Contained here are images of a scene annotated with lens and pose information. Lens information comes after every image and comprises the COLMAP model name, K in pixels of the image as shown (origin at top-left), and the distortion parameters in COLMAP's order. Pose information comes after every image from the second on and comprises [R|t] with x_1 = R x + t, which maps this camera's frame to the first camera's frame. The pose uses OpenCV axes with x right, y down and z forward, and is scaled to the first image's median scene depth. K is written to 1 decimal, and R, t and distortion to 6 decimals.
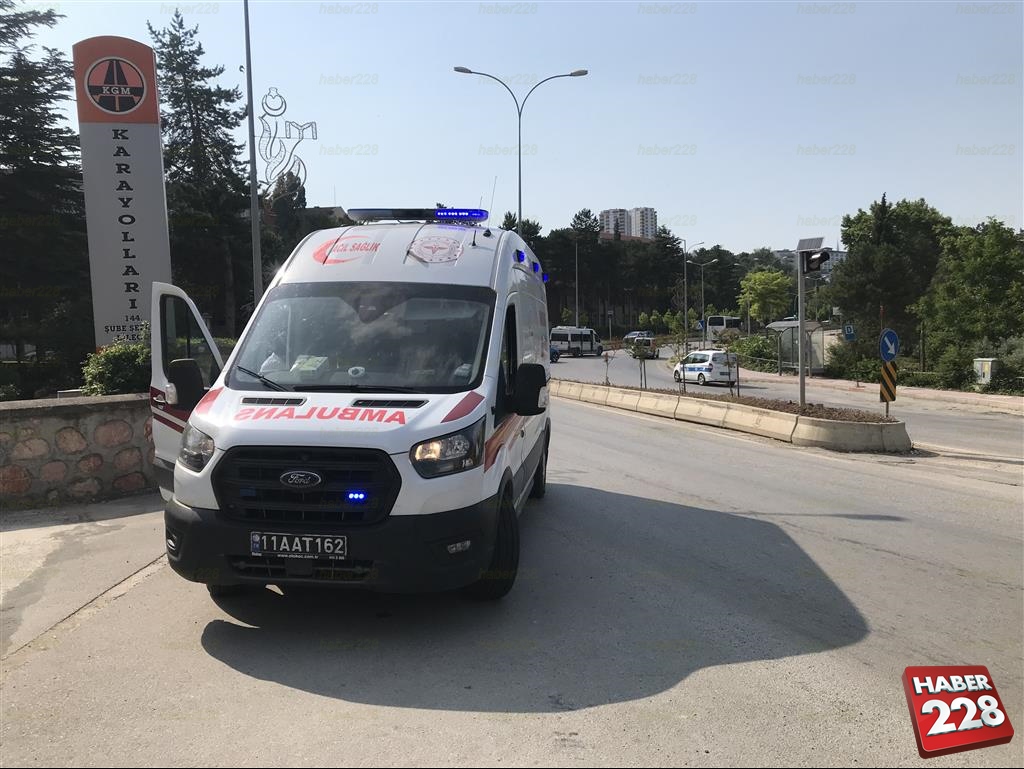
lens RADIAL K [[826.3, 0, 512.0], [0, 826.3, 384.5], [0, 0, 1]] dist [0.042506, -0.011195]
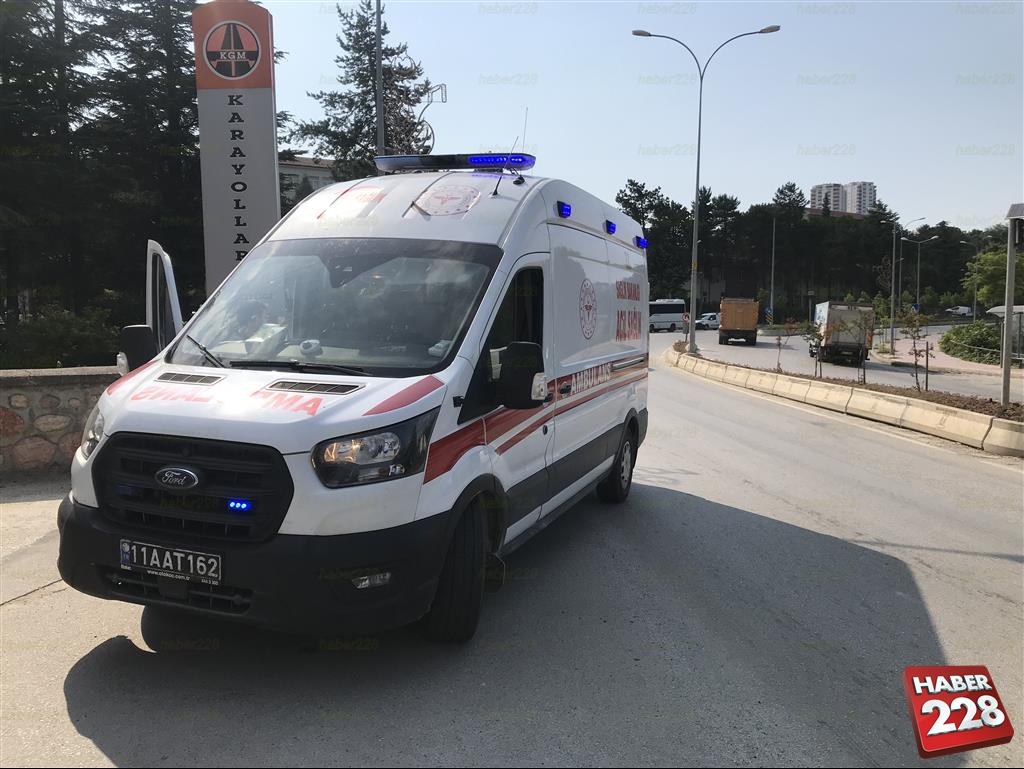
lens RADIAL K [[835.2, 0, 512.0], [0, 835.2, 384.5], [0, 0, 1]] dist [-0.009784, 0.053948]
pose [[0.973703, 0.040078, -0.224266, 0.083501], [-0.034536, 0.998995, 0.028583, -0.003405], [0.225186, -0.020086, 0.974109, 0.106428]]
